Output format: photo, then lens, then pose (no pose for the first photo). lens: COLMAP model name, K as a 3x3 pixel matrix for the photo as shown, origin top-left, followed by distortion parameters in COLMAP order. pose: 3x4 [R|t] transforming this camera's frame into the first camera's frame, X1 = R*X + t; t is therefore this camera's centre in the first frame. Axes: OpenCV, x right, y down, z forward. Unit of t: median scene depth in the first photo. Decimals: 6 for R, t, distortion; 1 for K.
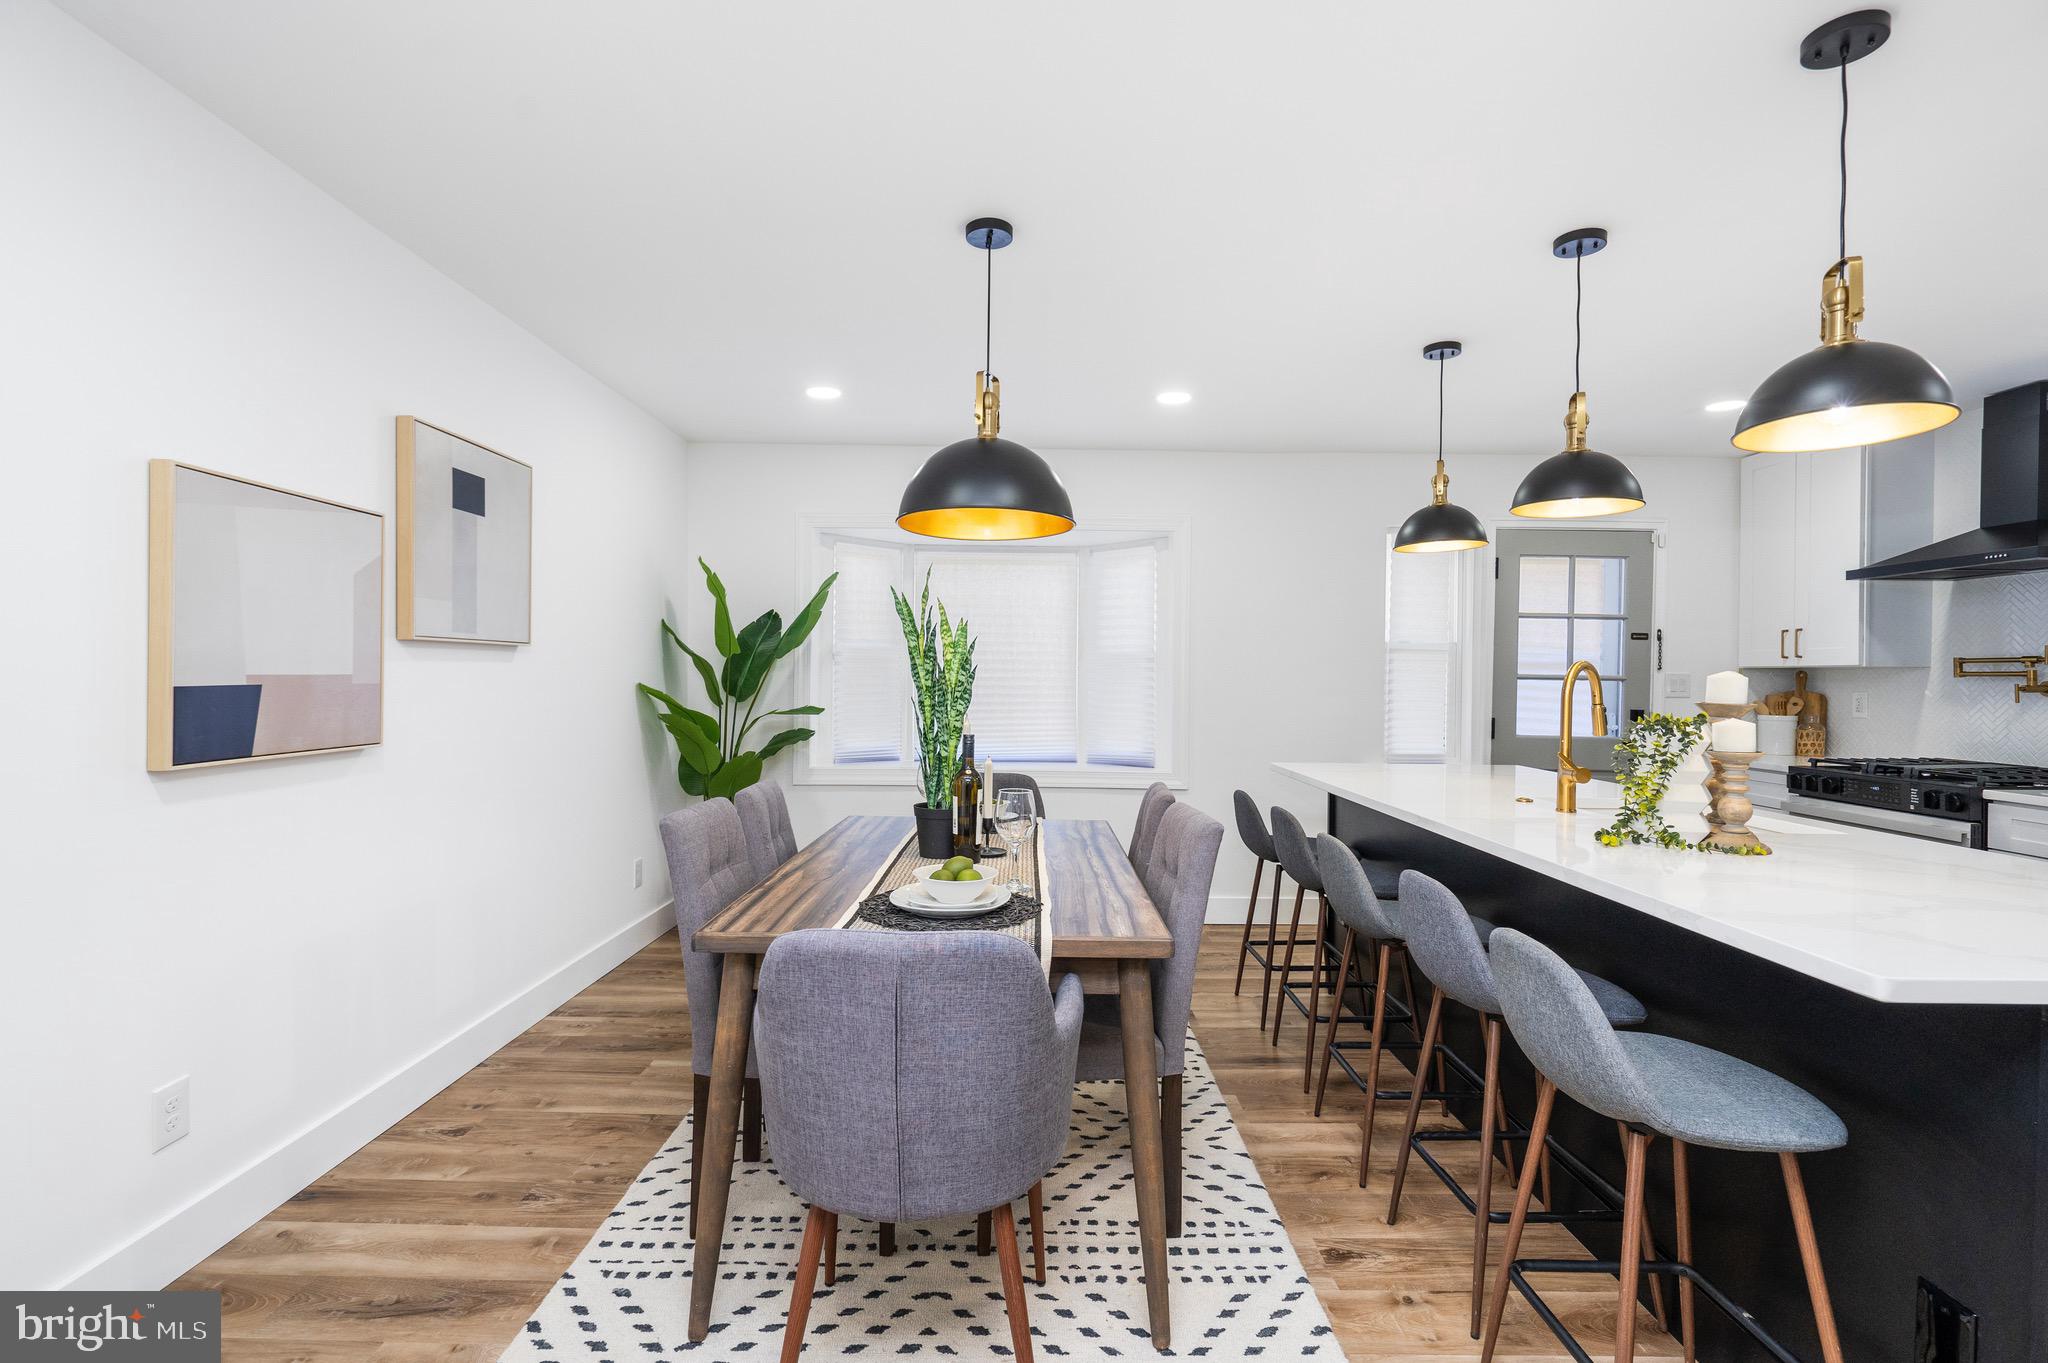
lens RADIAL K [[936.6, 0, 1027.2], [0, 936.6, 682.0], [0, 0, 1]] dist [-0.003939, 0.001109]
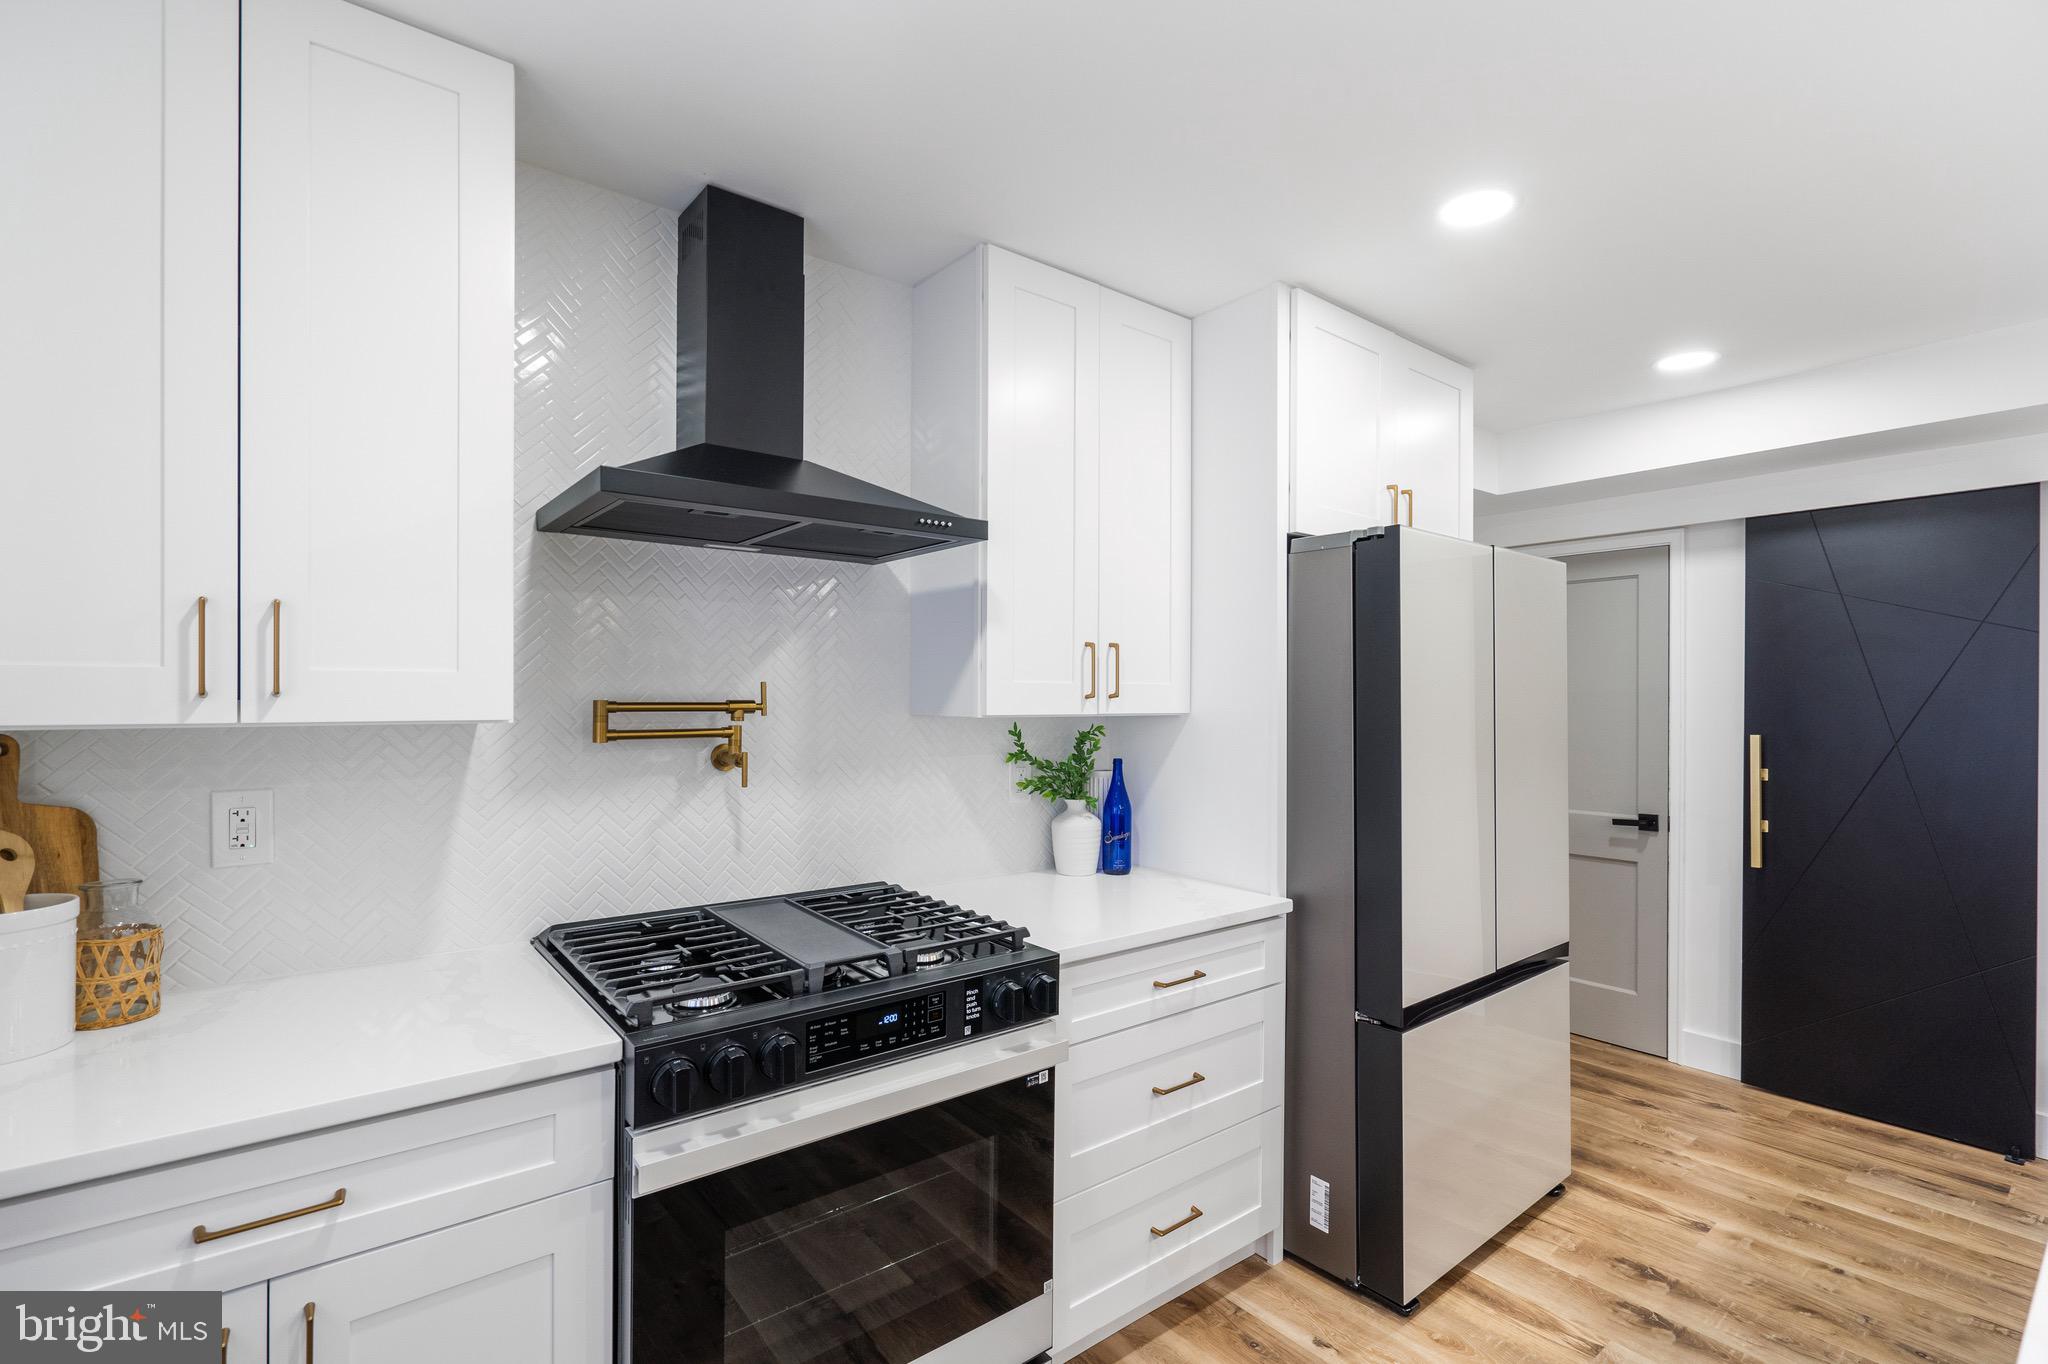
lens RADIAL K [[936.6, 0, 1025.5], [0, 936.6, 698.6], [0, 0, 1]] dist [-0.003939, 0.001109]
pose [[-0.606898, -0.010461, 0.794711, 0.762692], [-0.002972, 0.999936, 0.010893, -0.050574], [-0.794774, 0.004249, -0.606890, 1.717898]]
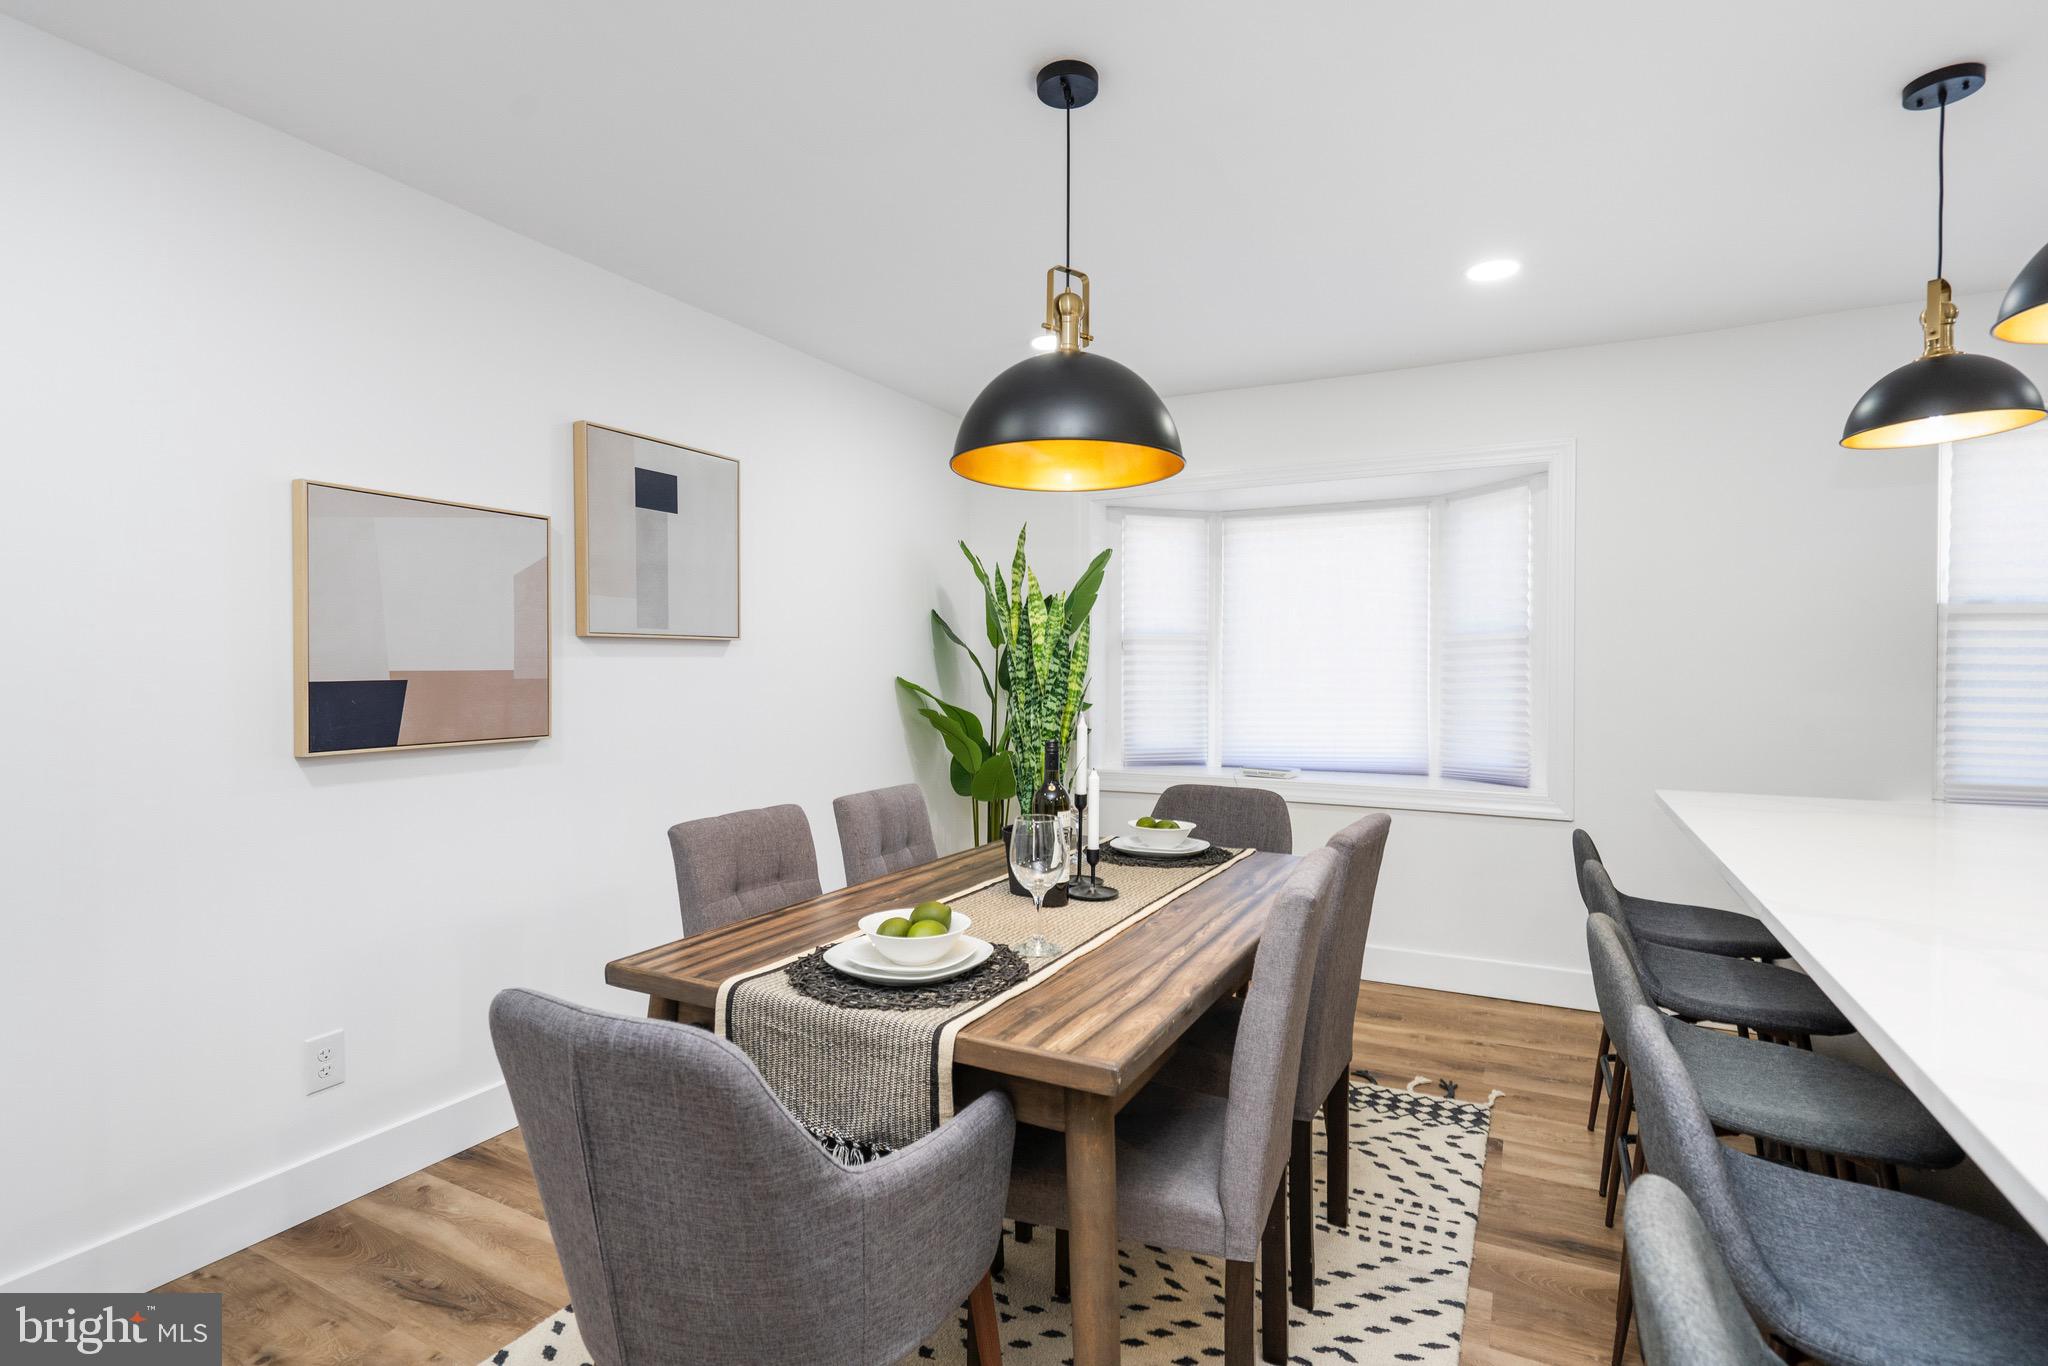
lens RADIAL K [[990.7, 0, 1023.7], [0, 990.7, 677.5], [0, 0, 1]] dist [0.002473, 0.000461]
pose [[0.884999, -0.005618, -0.465558, 0.289313], [0.006809, 0.999976, 0.000875, 0.003372], [0.465542, -0.003945, 0.885017, 0.253172]]
